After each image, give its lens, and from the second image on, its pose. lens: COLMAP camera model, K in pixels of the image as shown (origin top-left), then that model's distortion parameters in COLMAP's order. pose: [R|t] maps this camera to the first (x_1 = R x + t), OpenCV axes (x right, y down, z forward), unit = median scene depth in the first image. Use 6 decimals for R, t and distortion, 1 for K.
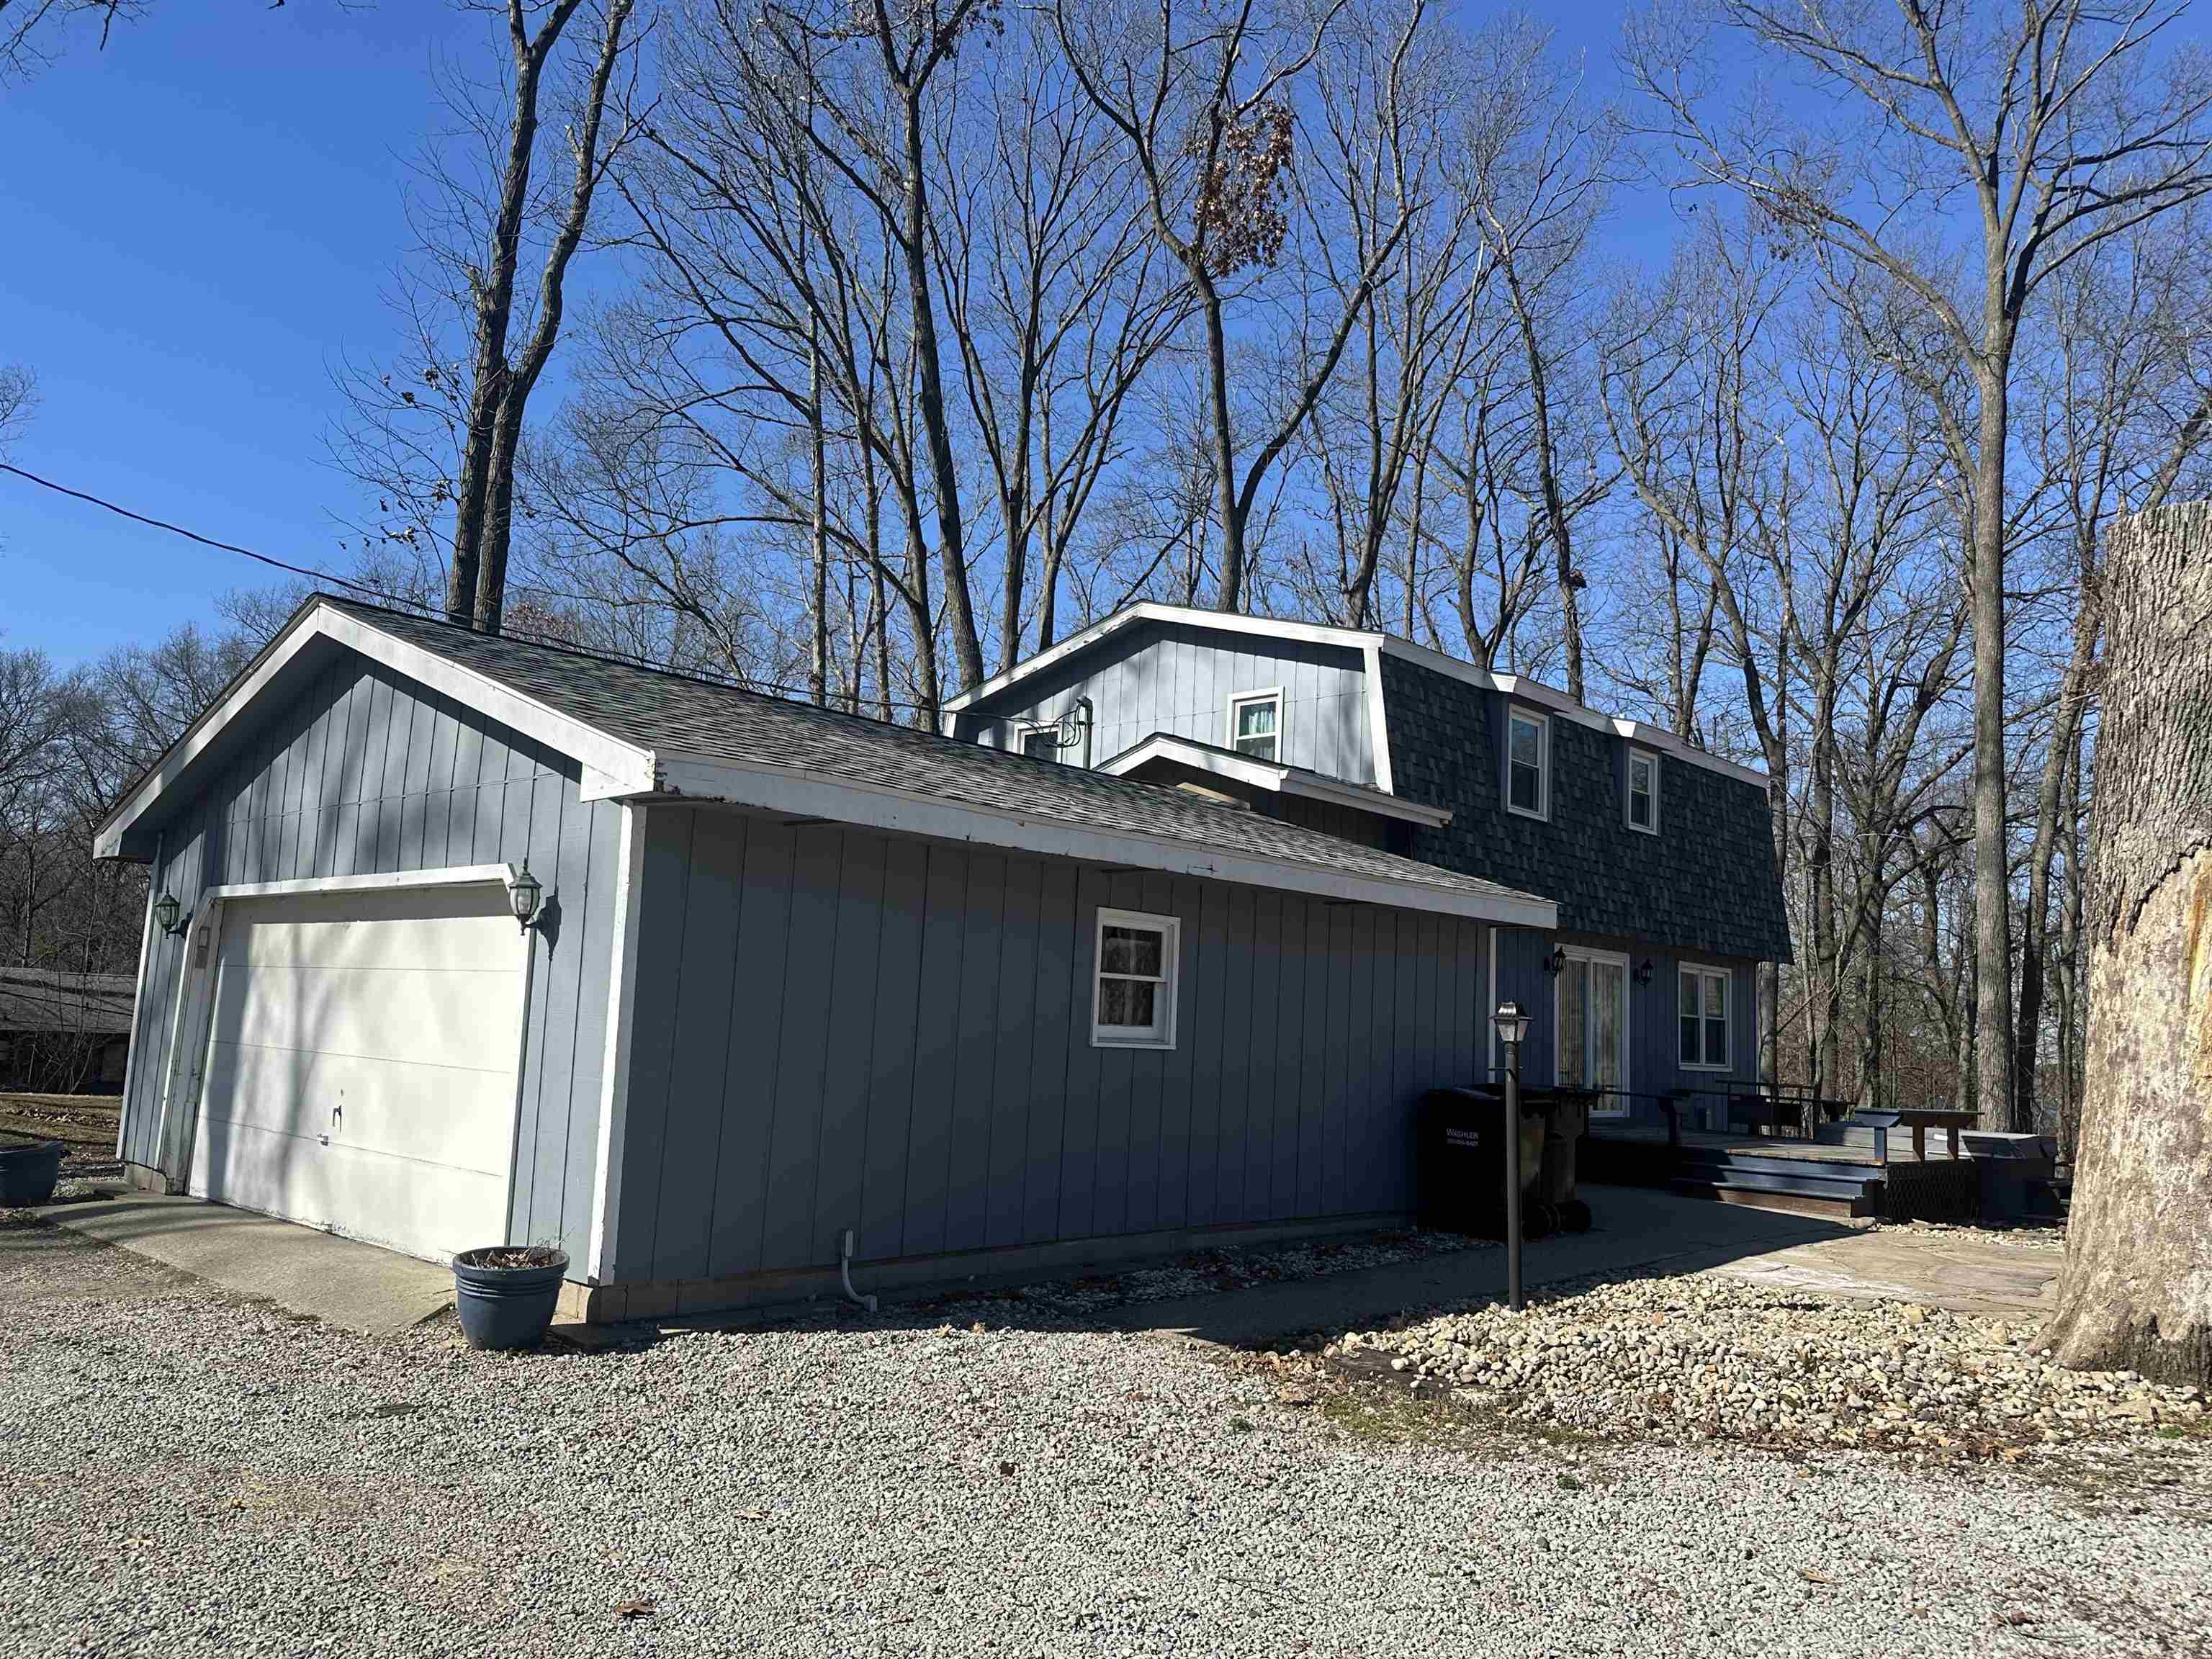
lens RADIAL K [[1573.8, 0, 1106.0], [0, 1573.8, 829.5], [0, 0, 1]] dist [0.106994, -0.144418]
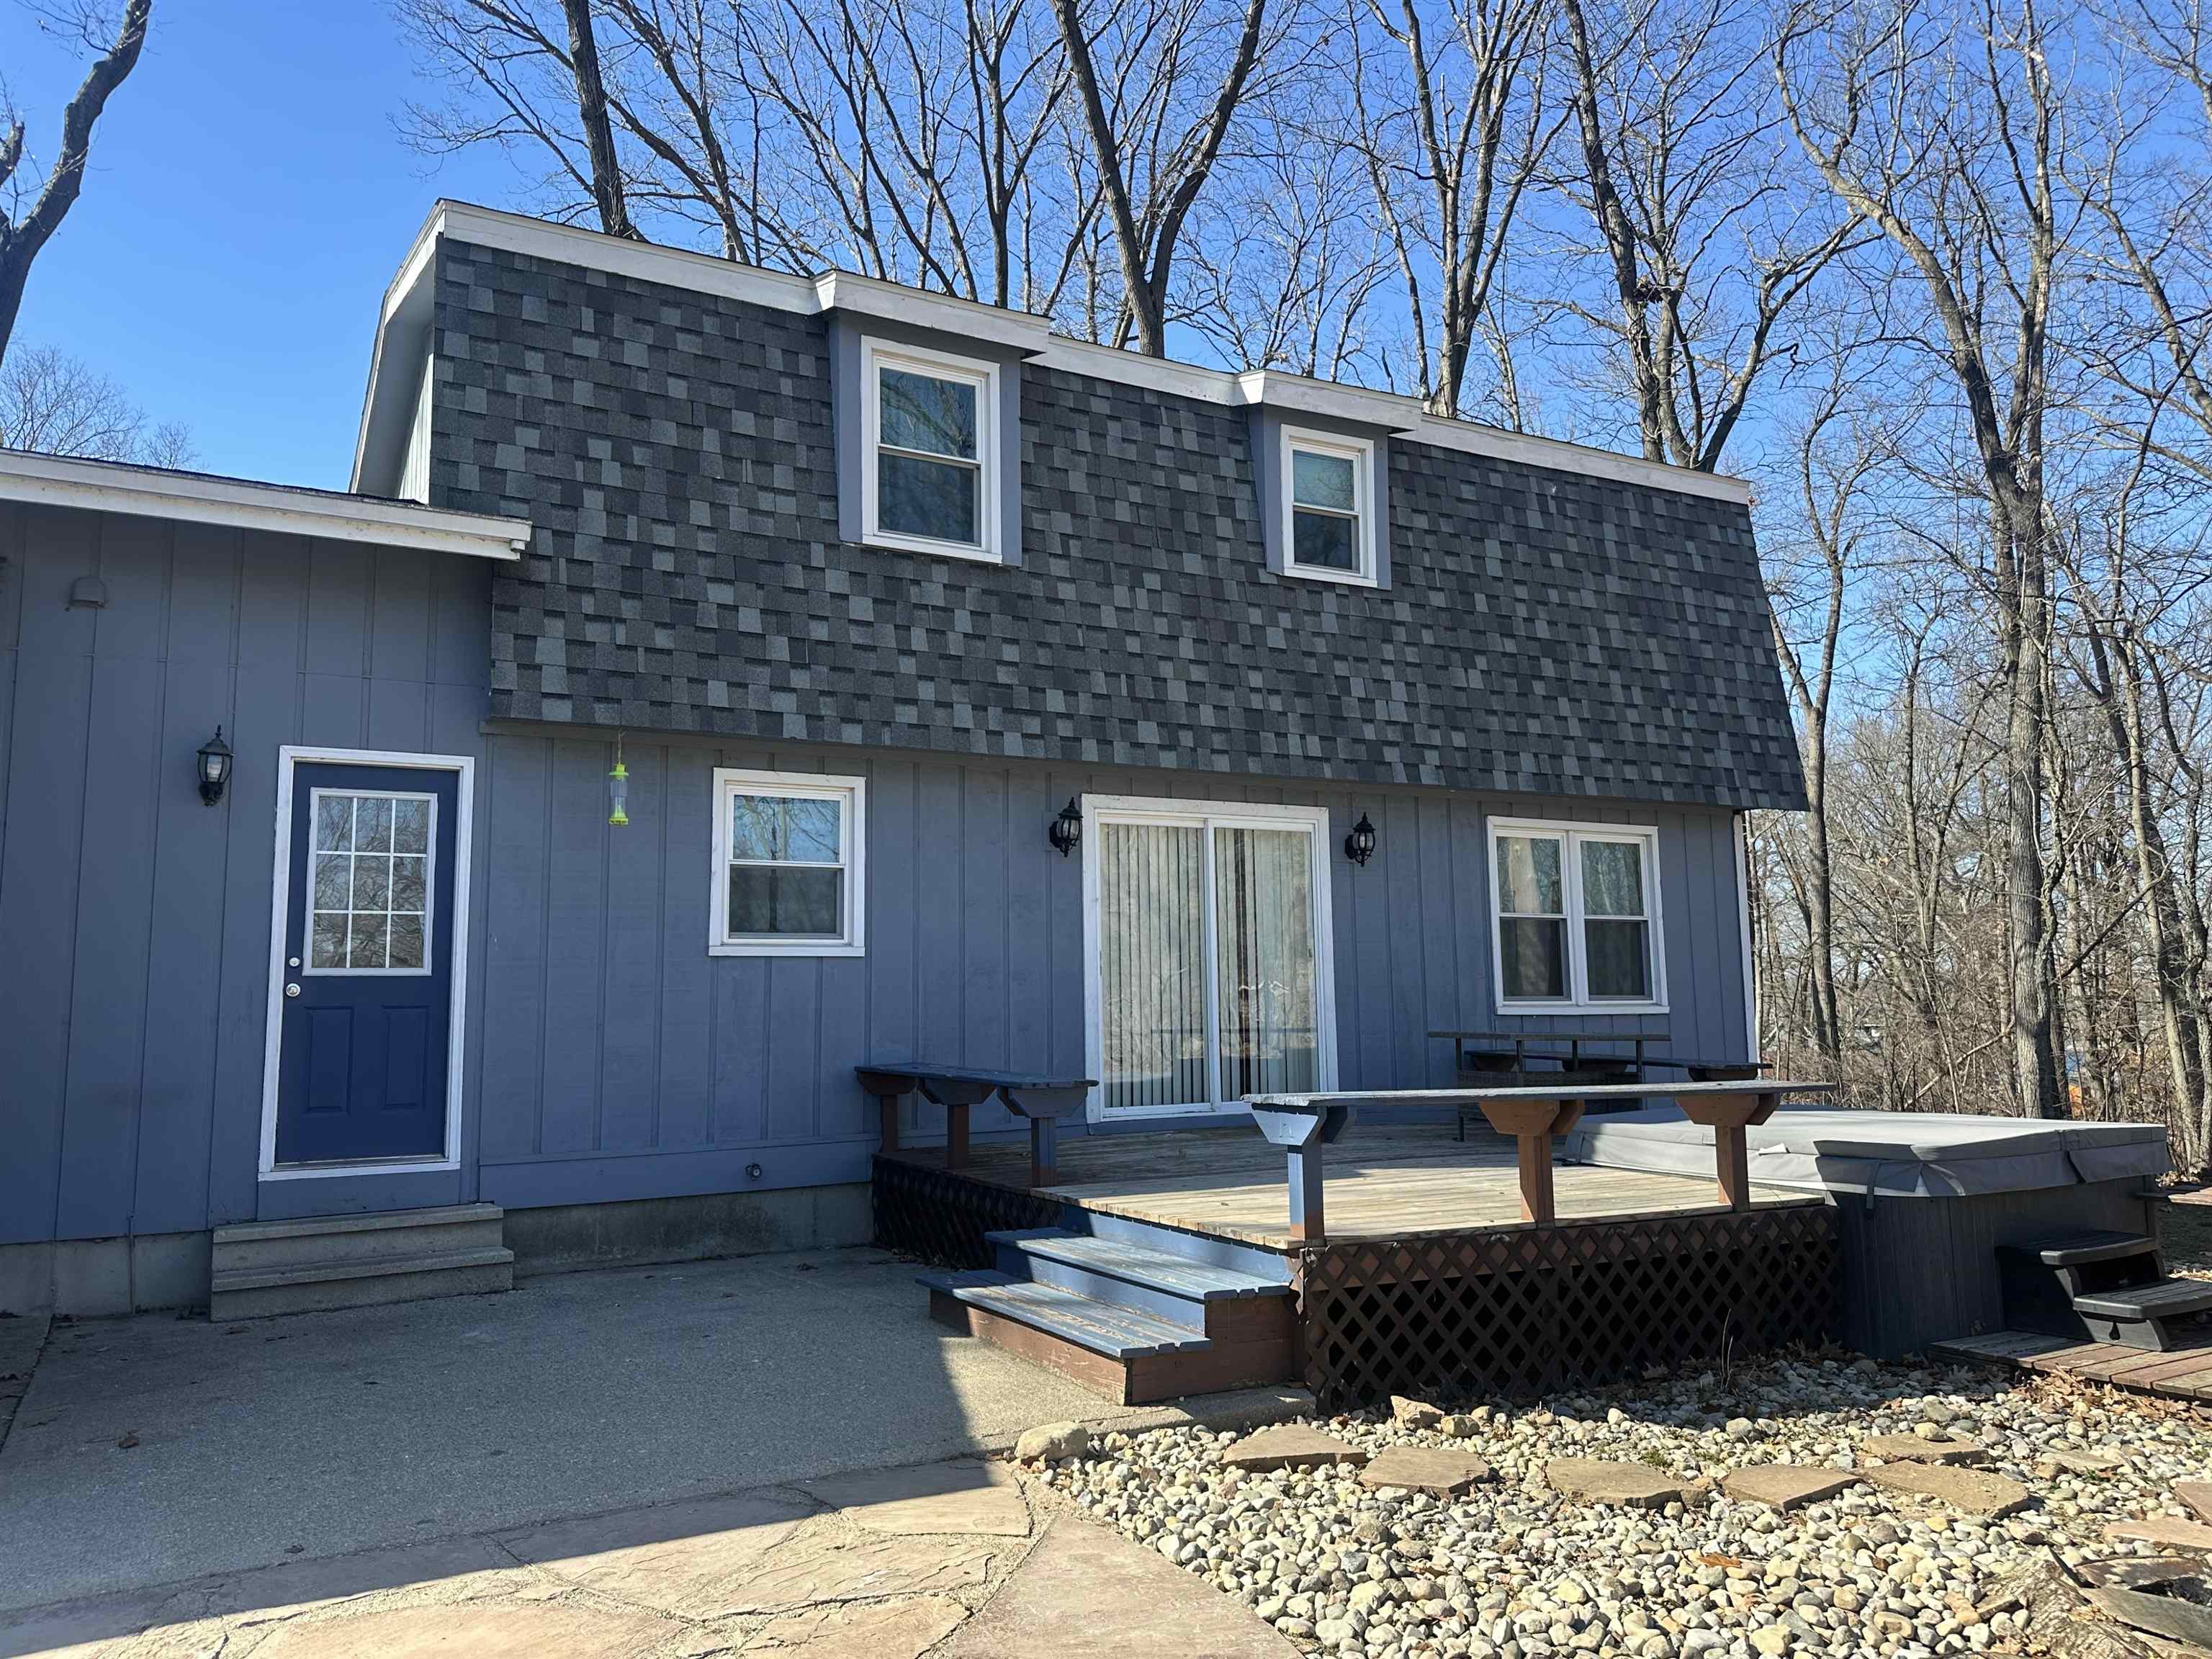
lens RADIAL K [[1518.1, 0, 1106.0], [0, 1518.1, 829.5], [0, 0, 1]] dist [0.157836, -0.267290]
pose [[0.945281, -0.088934, -0.313901, 0.463312], [0.092284, 0.995724, -0.004202, 0.088713], [0.312933, -0.024996, 0.949446, 0.527996]]
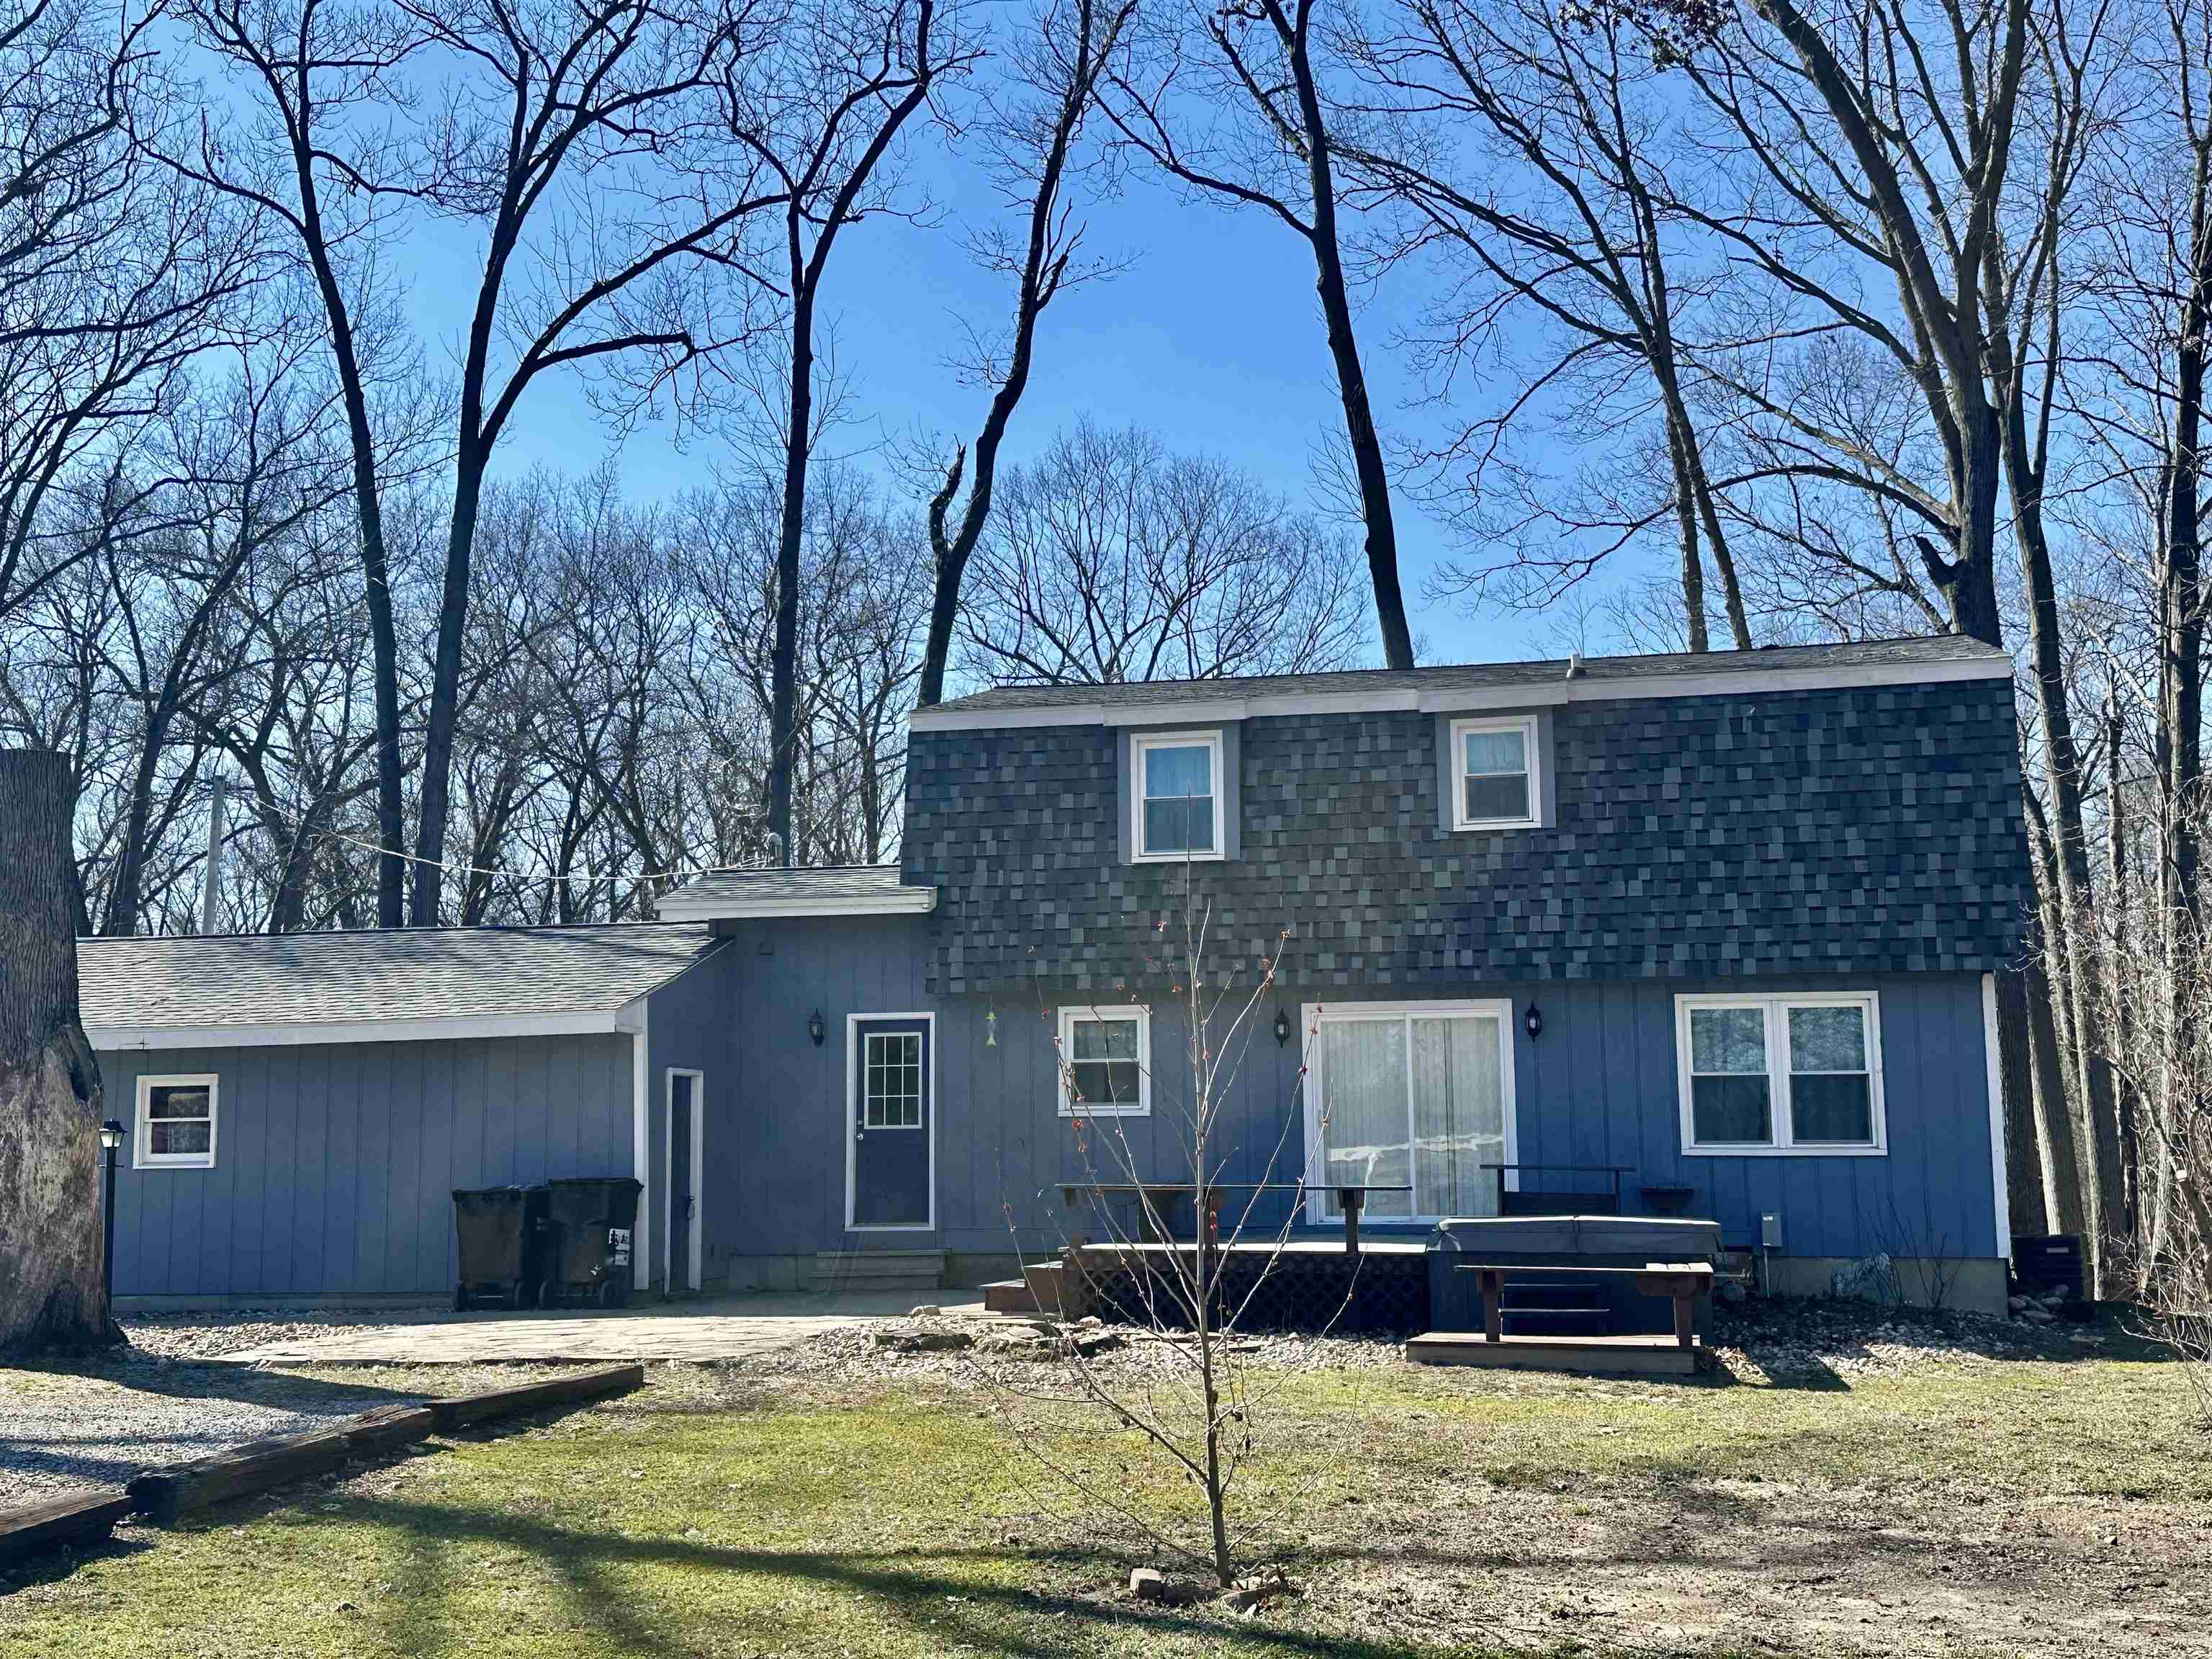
lens RADIAL K [[2380.4, 0, 1176.9], [0, 2380.4, 834.6], [0, 0, 1]] dist [0.227964, -0.571063]
pose [[0.554655, -0.155338, -0.817452, 1.280079], [0.140324, 0.985811, -0.092119, 0.092320], [0.820163, -0.063613, 0.568582, 0.279912]]
